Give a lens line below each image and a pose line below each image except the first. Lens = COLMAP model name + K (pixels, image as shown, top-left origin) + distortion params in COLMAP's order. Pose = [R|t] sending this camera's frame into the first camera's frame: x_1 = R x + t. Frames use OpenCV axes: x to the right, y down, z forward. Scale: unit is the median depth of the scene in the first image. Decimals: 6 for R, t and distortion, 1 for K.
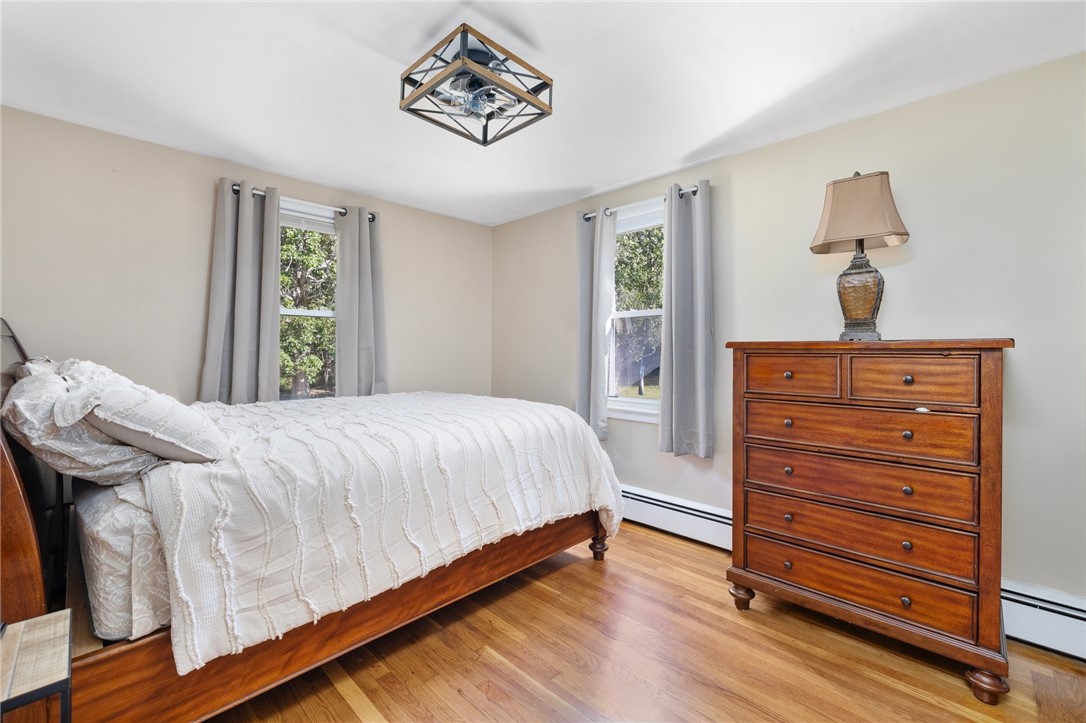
lens RADIAL K [[451.3, 0, 538.7], [0, 451.3, 347.9], [0, 0, 1]] dist [0.000017, 0.000056]
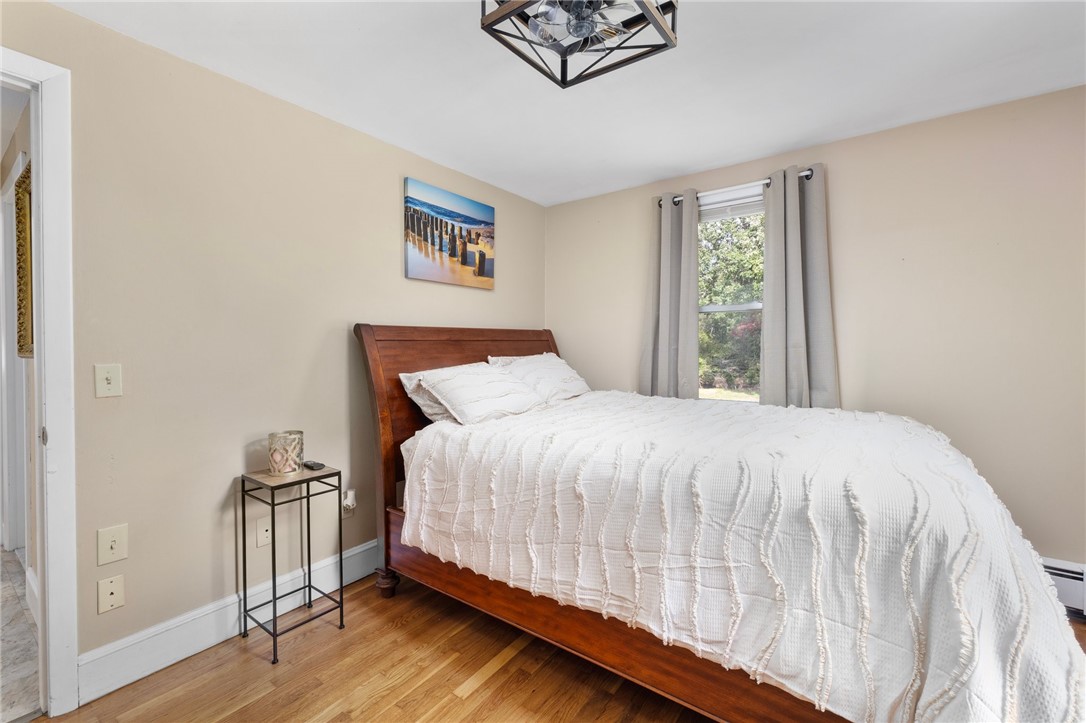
lens RADIAL K [[466.4, 0, 539.8], [0, 466.4, 349.2], [0, 0, 1]] dist [-0.000779, -0.000103]
pose [[0.137937, 0.002556, -0.990438, 0.637068], [0.006185, 0.999975, 0.003442, 0.001569], [0.990422, -0.006601, 0.137918, 0.819875]]
